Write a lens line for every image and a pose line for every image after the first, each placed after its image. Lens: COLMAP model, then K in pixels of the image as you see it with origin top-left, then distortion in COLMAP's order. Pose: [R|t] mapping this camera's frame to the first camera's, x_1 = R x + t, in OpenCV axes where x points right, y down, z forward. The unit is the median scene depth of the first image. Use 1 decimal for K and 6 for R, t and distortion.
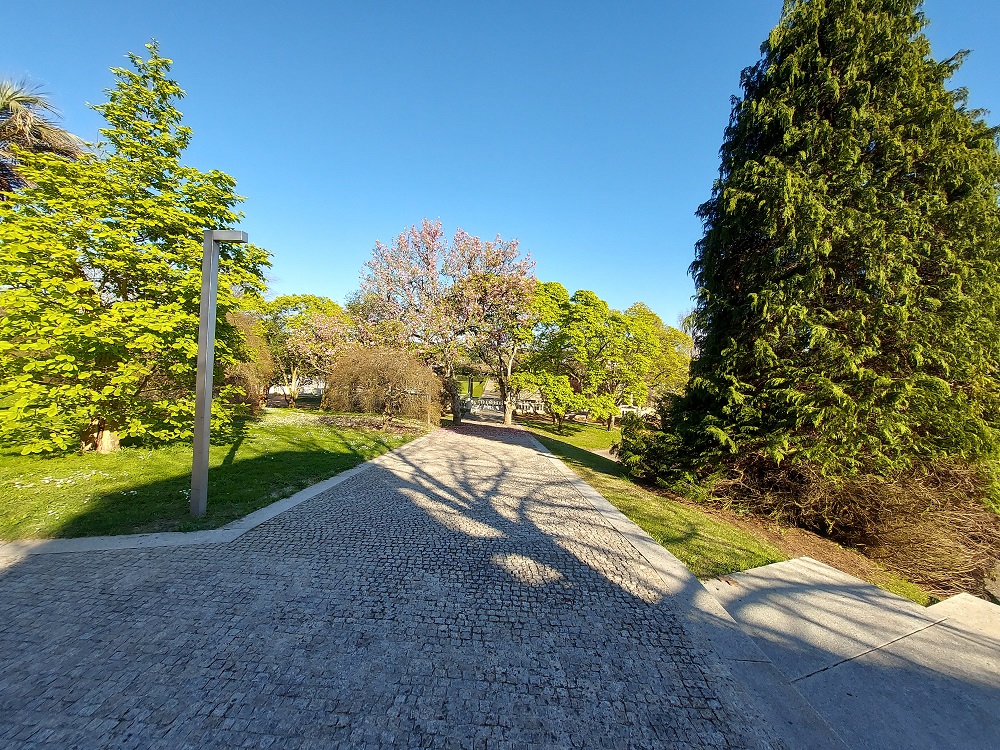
lens RADIAL K [[402.7, 0, 486.6], [0, 402.7, 357.7], [0, 0, 1]] dist [-0.000917, -0.000040]
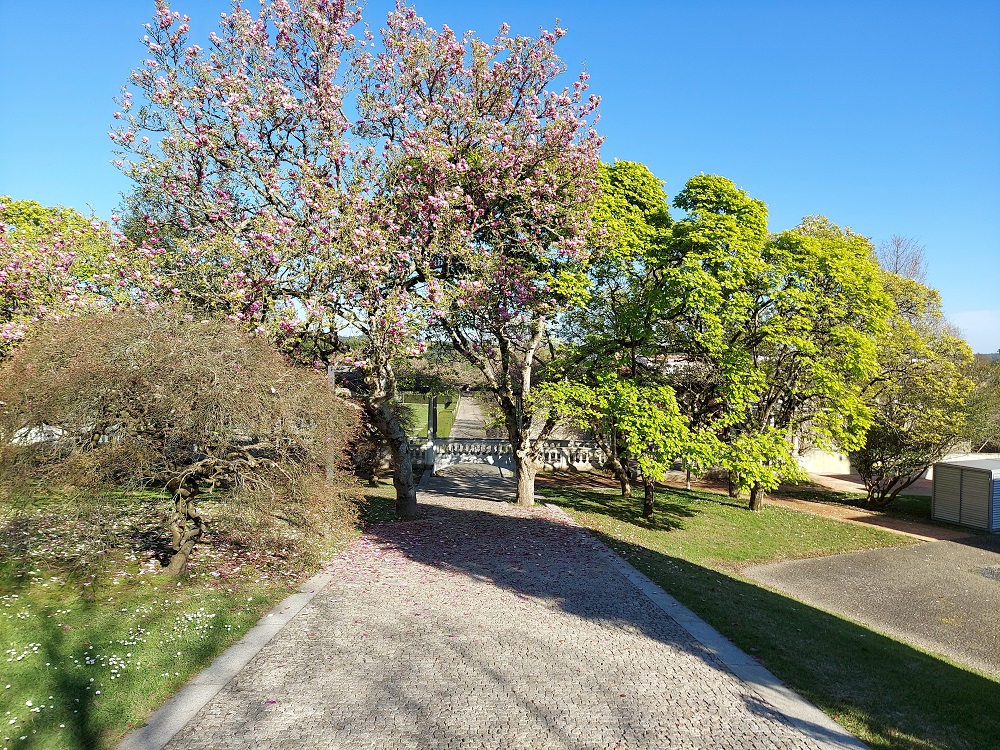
lens RADIAL K [[701.6, 0, 500.0], [0, 701.6, 375.0], [0, 0, 1]] dist [0.002327, 0.000103]
pose [[0.997414, -0.022011, 0.068421, -0.026799], [0.020534, 0.999542, 0.022218, 0.015219], [-0.068879, -0.020756, 0.997409, 0.330322]]
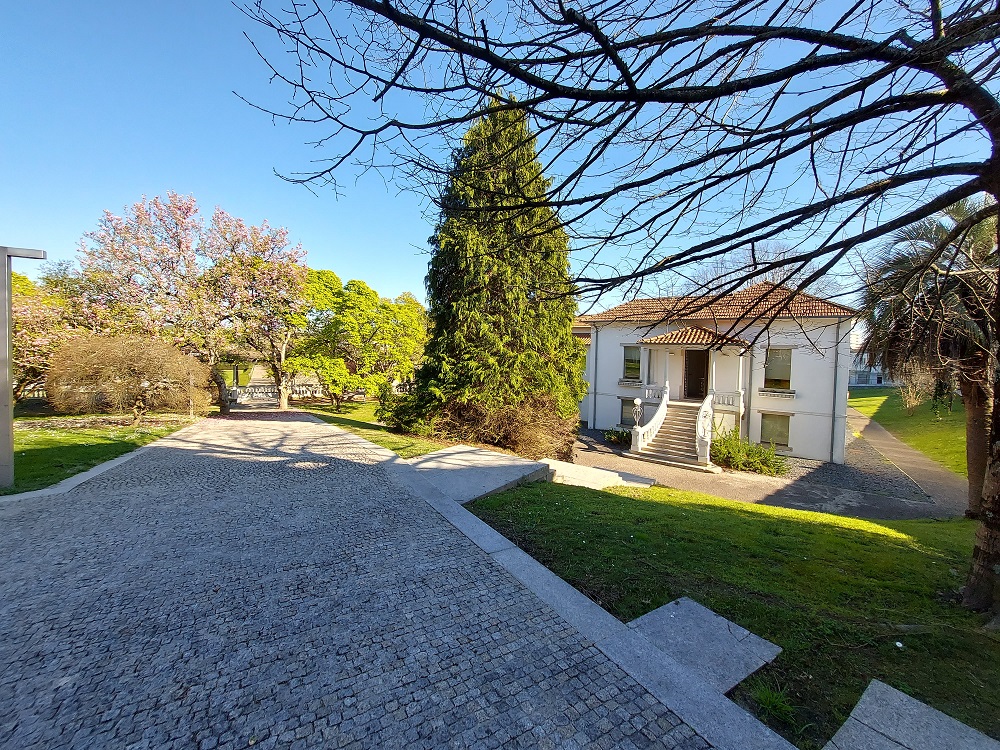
lens RADIAL K [[402.7, 0, 486.6], [0, 402.7, 357.7], [0, 0, 1]] dist [-0.000917, -0.000040]
pose [[0.862404, -0.039484, 0.504678, -0.016005], [0.016564, 0.998621, 0.049823, -0.006056], [-0.505950, -0.034608, 0.861869, -0.152635]]
